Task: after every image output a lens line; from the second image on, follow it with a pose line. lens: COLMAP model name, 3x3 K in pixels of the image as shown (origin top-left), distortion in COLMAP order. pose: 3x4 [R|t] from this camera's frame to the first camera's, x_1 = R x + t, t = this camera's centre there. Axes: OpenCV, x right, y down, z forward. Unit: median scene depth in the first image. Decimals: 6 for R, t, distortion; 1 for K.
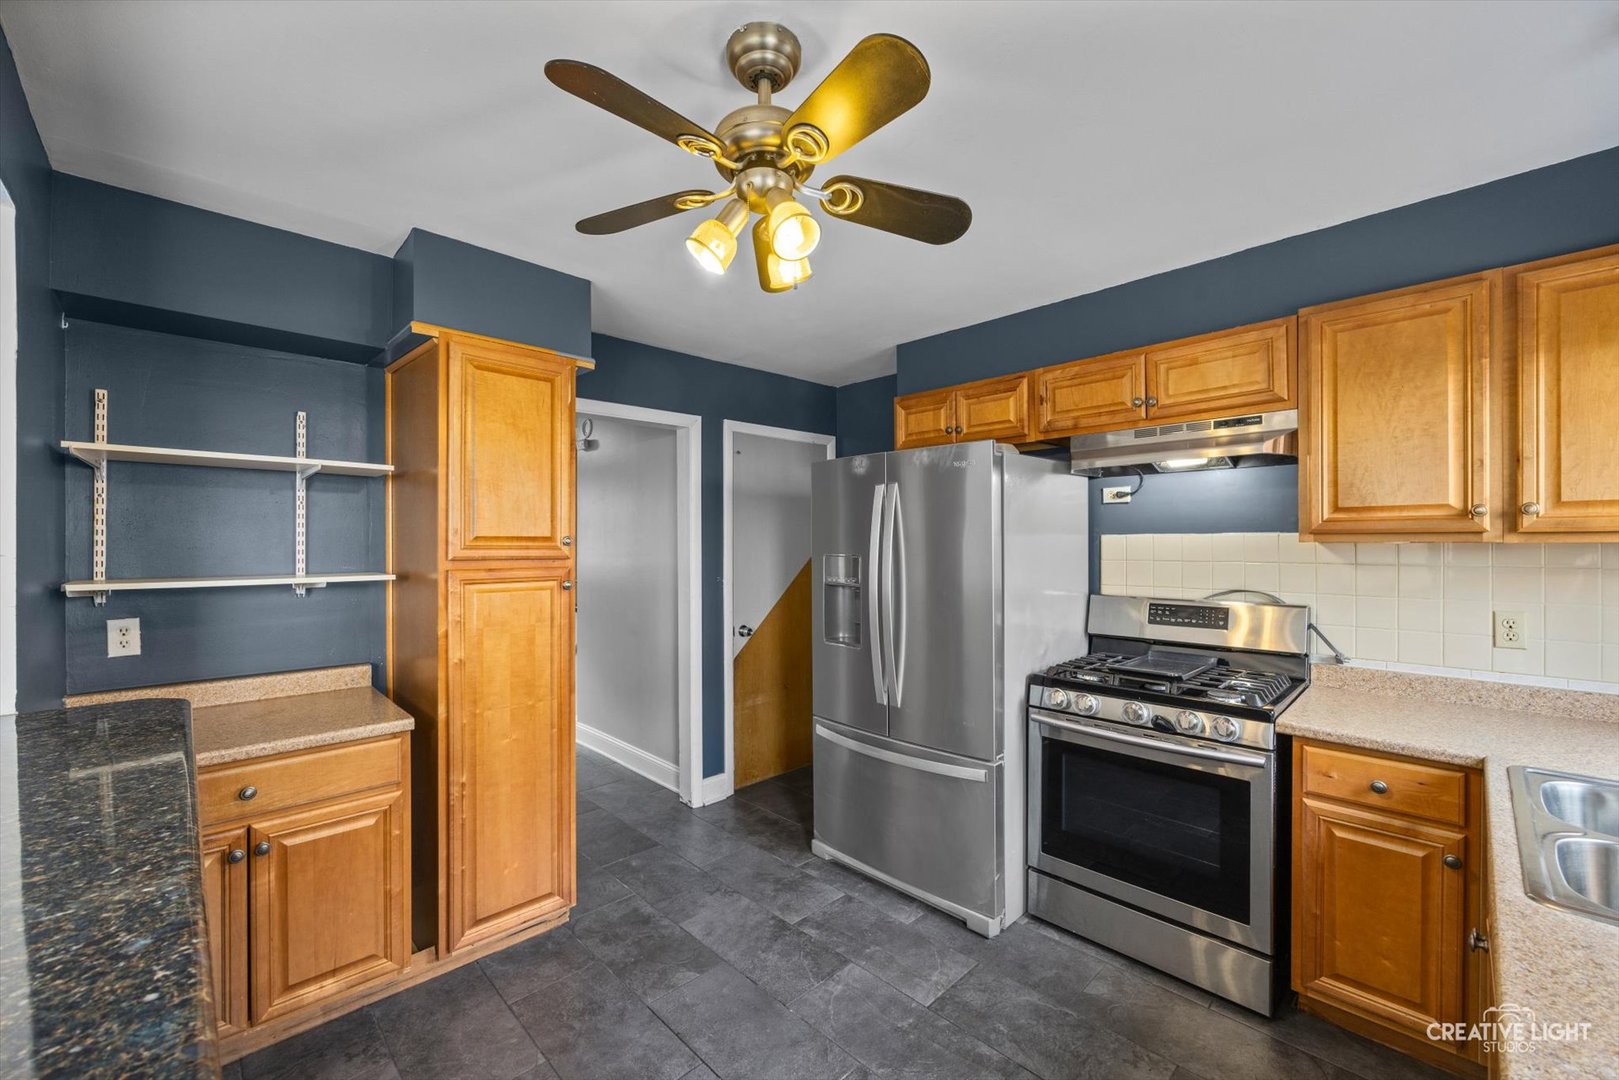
lens RADIAL K [[645.4, 0, 813.0], [0, 645.4, 545.9], [0, 0, 1]] dist [-0.005521, 0.000833]
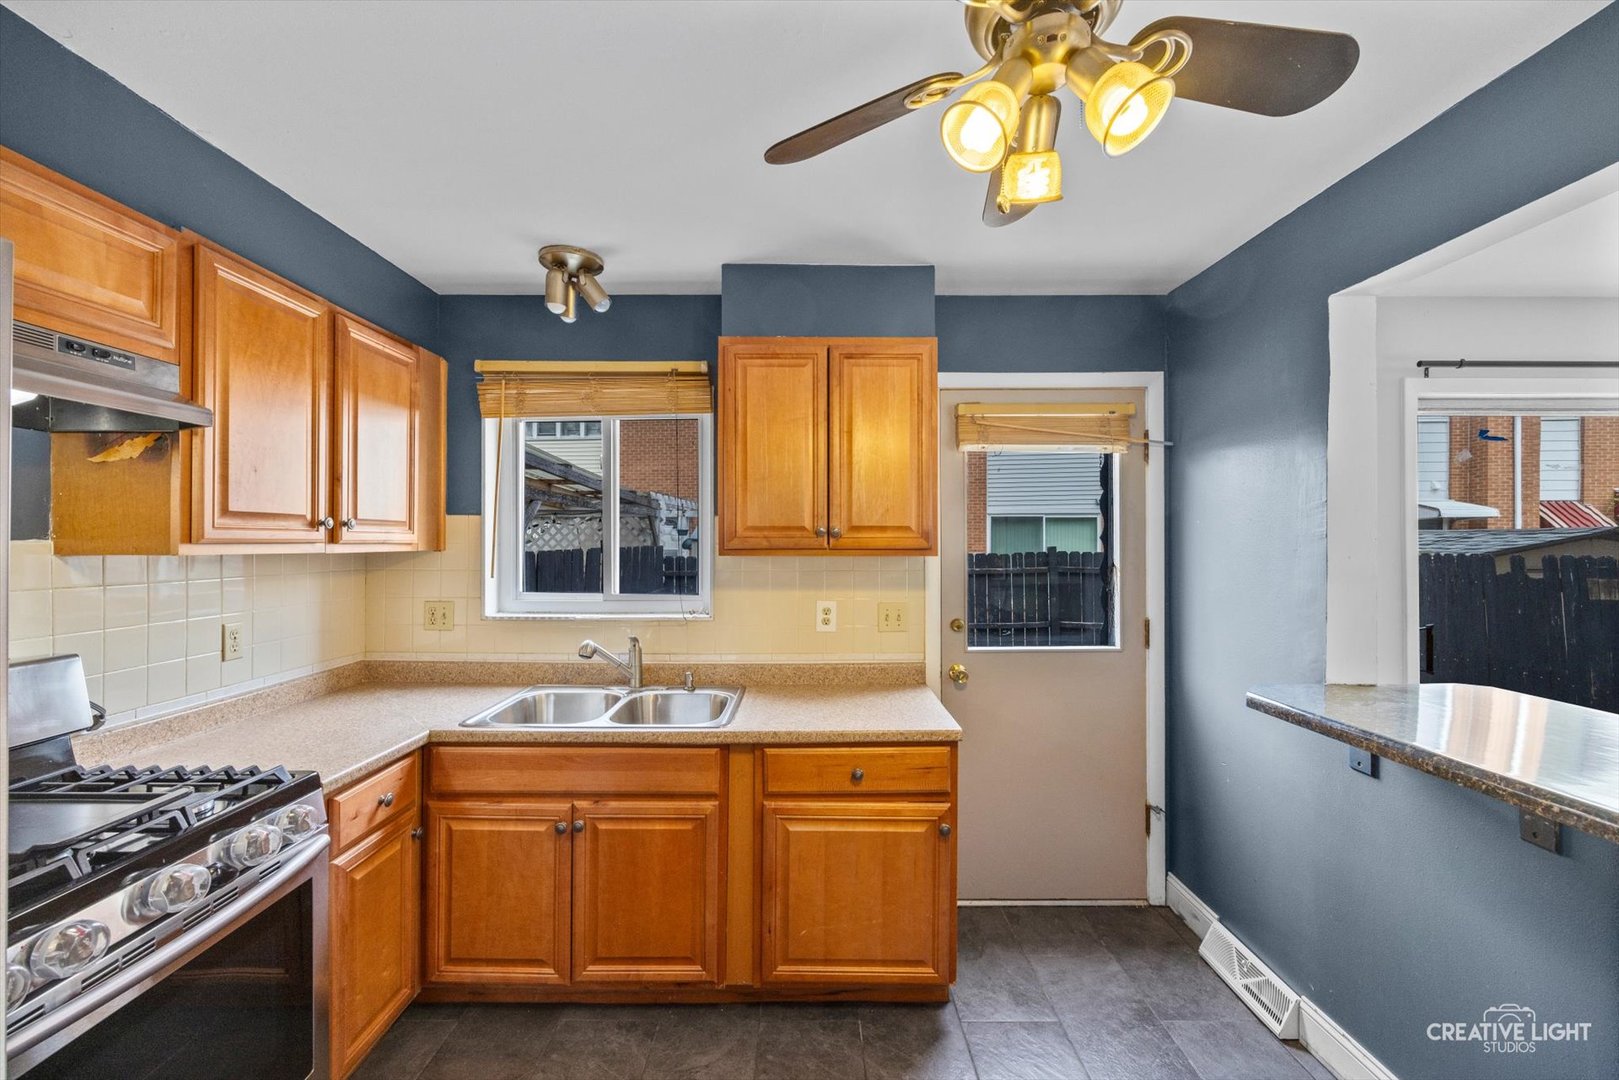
lens RADIAL K [[653.9, 0, 809.5], [0, 653.9, 540.0], [0, 0, 1]] dist [-0.001467, 0.000134]
pose [[-0.711635, 0.001860, 0.702547, -0.225441], [0.002428, 0.999997, -0.000189, -0.020040], [-0.702545, 0.001571, -0.711638, 0.958251]]
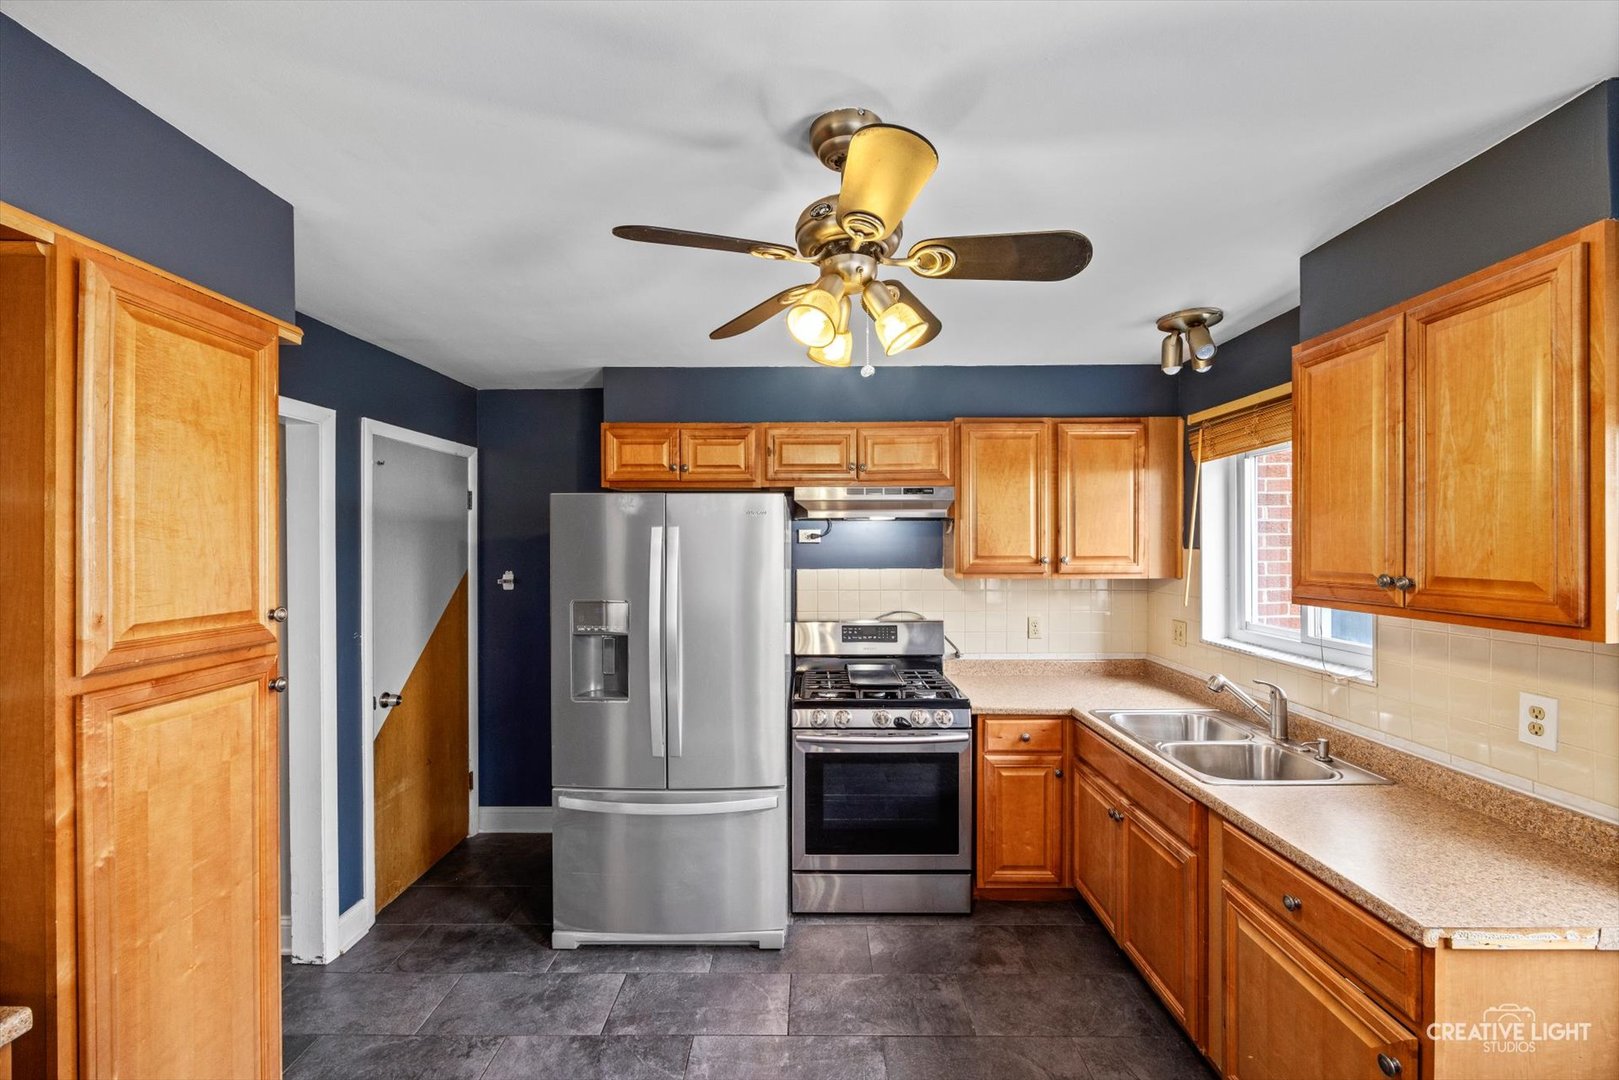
lens RADIAL K [[645.4, 0, 813.0], [0, 645.4, 545.9], [0, 0, 1]] dist [-0.005521, 0.000833]
pose [[0.705604, -0.000989, 0.708606, -0.465036], [0.003079, 0.999994, -0.001671, -0.073181], [-0.708600, 0.003361, 0.705603, 0.189781]]
